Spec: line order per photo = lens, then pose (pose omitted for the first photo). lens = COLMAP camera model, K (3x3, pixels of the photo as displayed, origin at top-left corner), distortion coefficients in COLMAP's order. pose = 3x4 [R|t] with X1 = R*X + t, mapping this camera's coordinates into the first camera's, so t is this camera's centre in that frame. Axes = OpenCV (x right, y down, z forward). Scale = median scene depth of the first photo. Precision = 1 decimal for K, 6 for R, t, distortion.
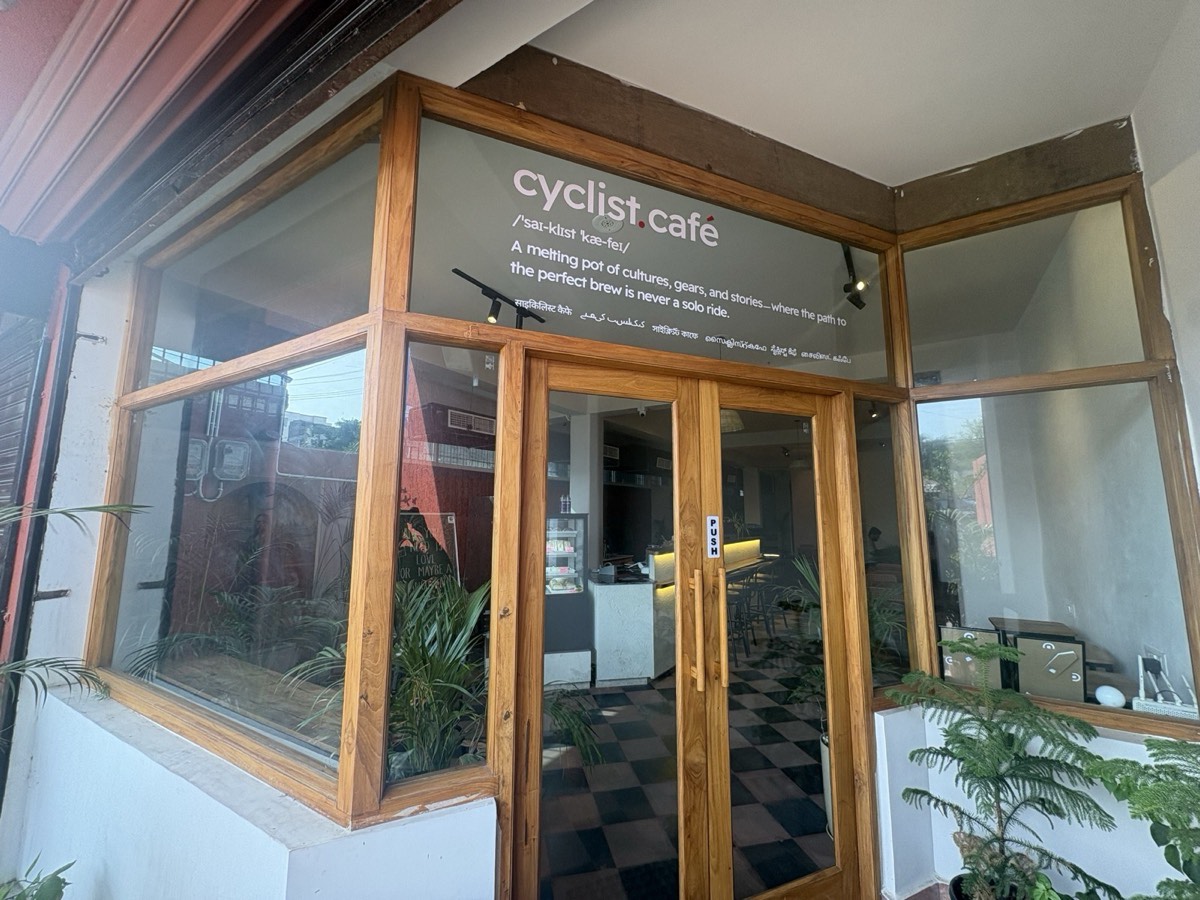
lens RADIAL K [[475.8, 0, 600.0], [0, 475.8, 450.0], [0, 0, 1]] dist [-0.000693, 0.000146]
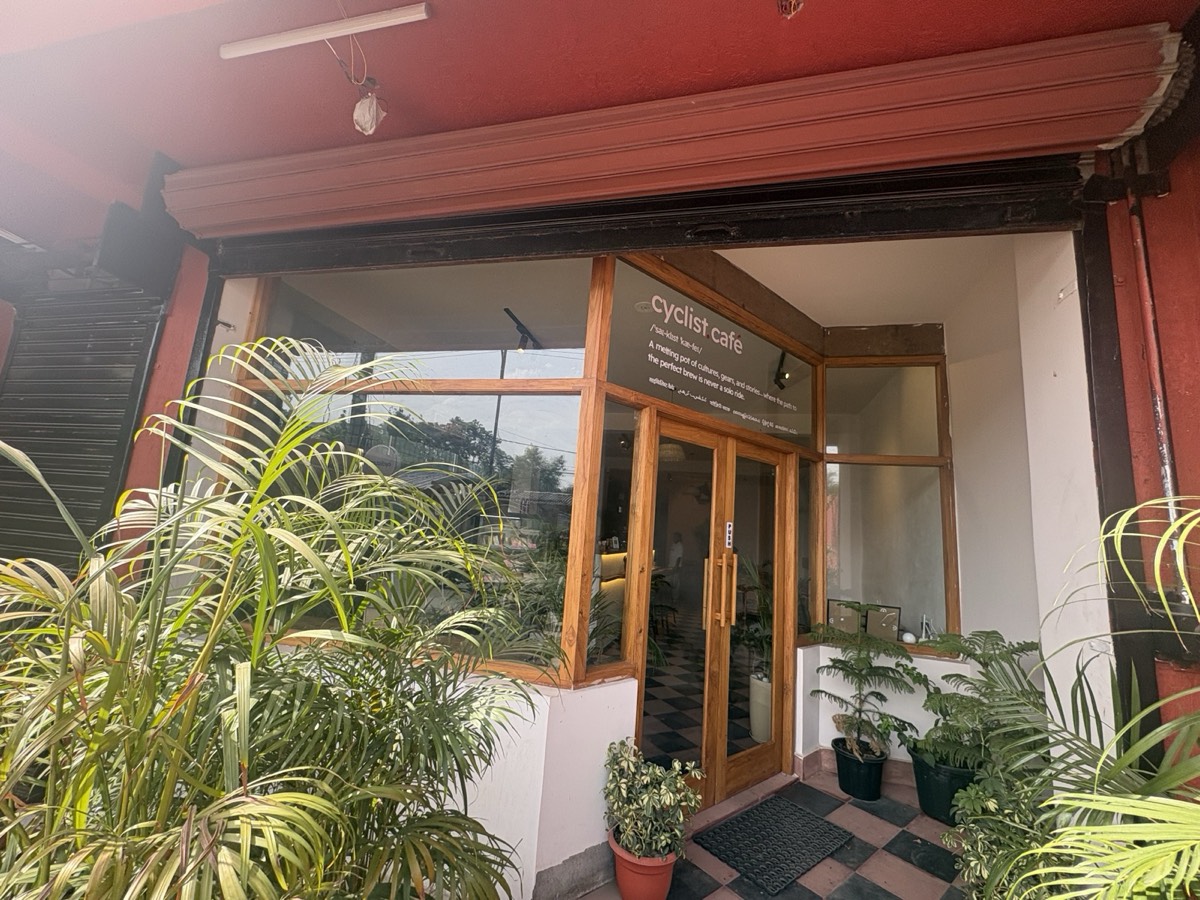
lens RADIAL K [[475.8, 0, 600.0], [0, 475.8, 450.0], [0, 0, 1]] dist [-0.000693, 0.000146]
pose [[0.953993, 0.116214, 0.276390, -0.641440], [-0.110004, 0.993207, -0.037924, 0.004549], [-0.278920, 0.005775, 0.960297, -0.420122]]
